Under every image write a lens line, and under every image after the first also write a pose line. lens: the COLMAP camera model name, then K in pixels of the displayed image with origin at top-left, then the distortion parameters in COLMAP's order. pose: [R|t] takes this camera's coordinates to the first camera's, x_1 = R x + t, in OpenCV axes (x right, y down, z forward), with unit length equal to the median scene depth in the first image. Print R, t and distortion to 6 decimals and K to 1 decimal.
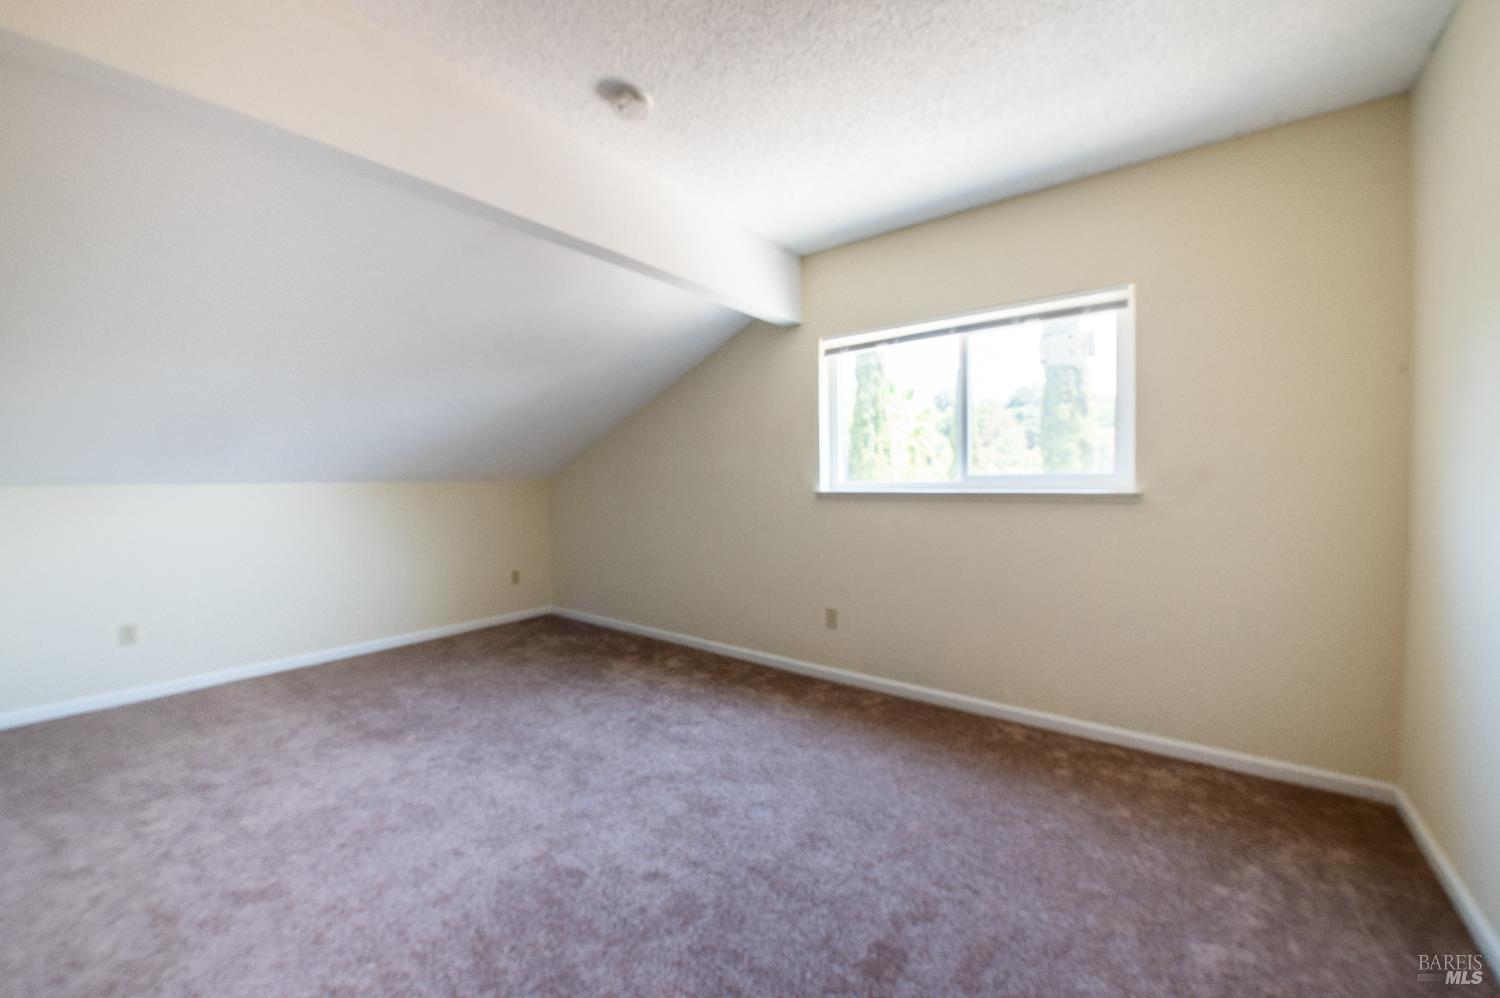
lens RADIAL K [[576.5, 0, 750.0], [0, 576.5, 499.0], [0, 0, 1]] dist [-0.001537, -0.000116]
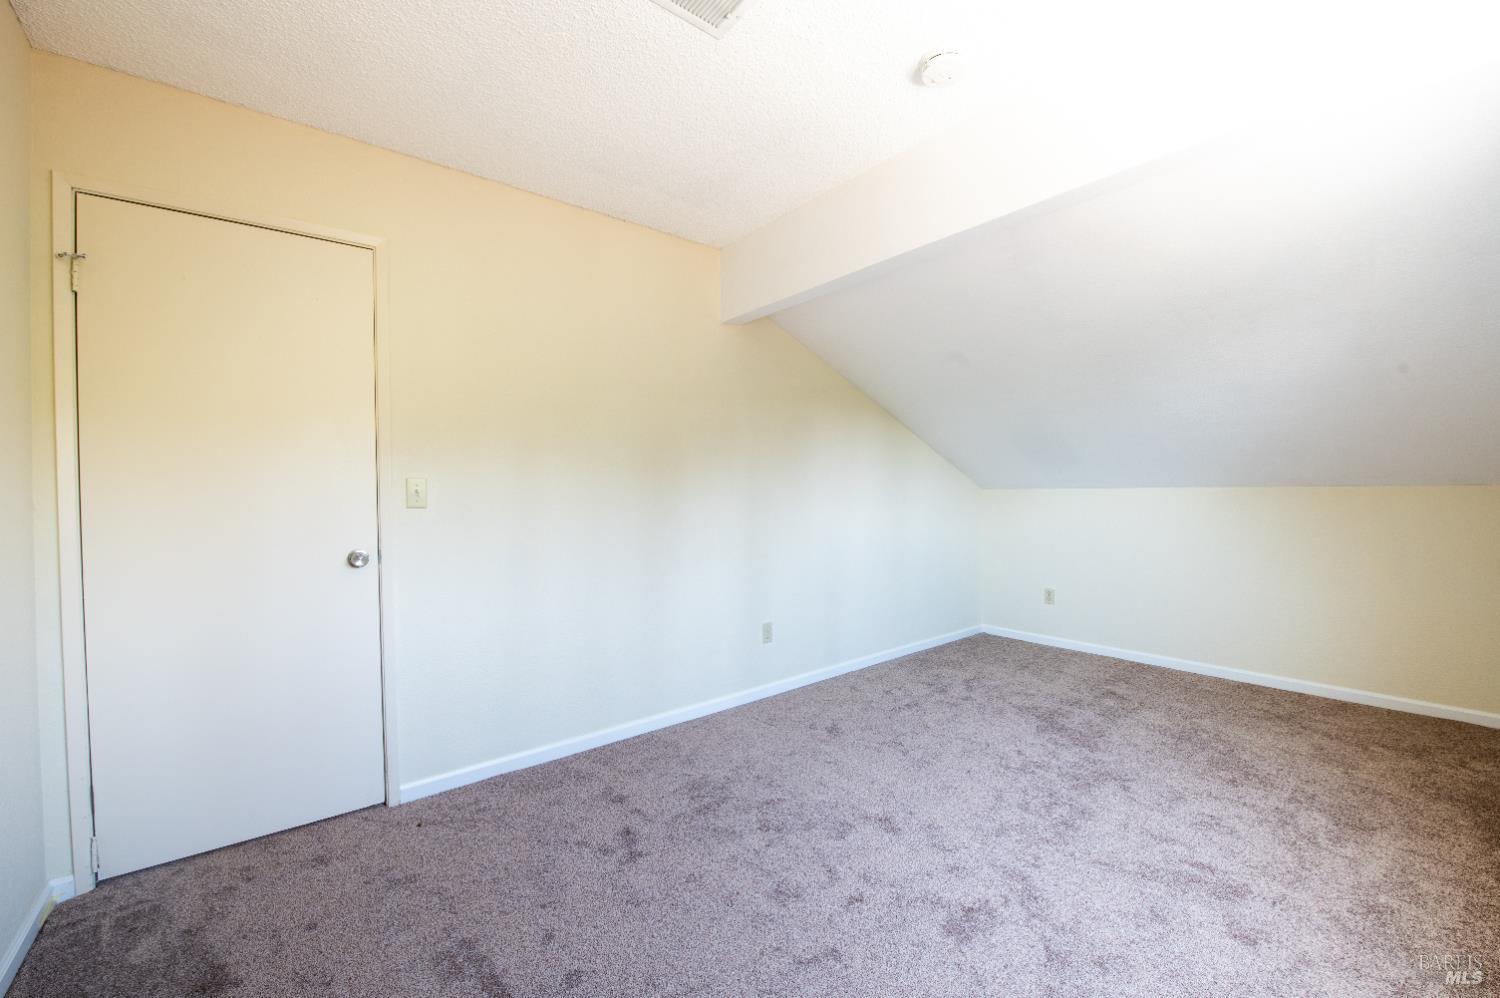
lens RADIAL K [[602.2, 0, 743.9], [0, 602.2, 498.6], [0, 0, 1]] dist [-0.018382, -0.000740]
pose [[-0.239006, 0.022579, -0.970755, 0.554122], [-0.016706, 0.999486, 0.027361, -0.035272], [0.970874, 0.022757, -0.238506, 0.663142]]
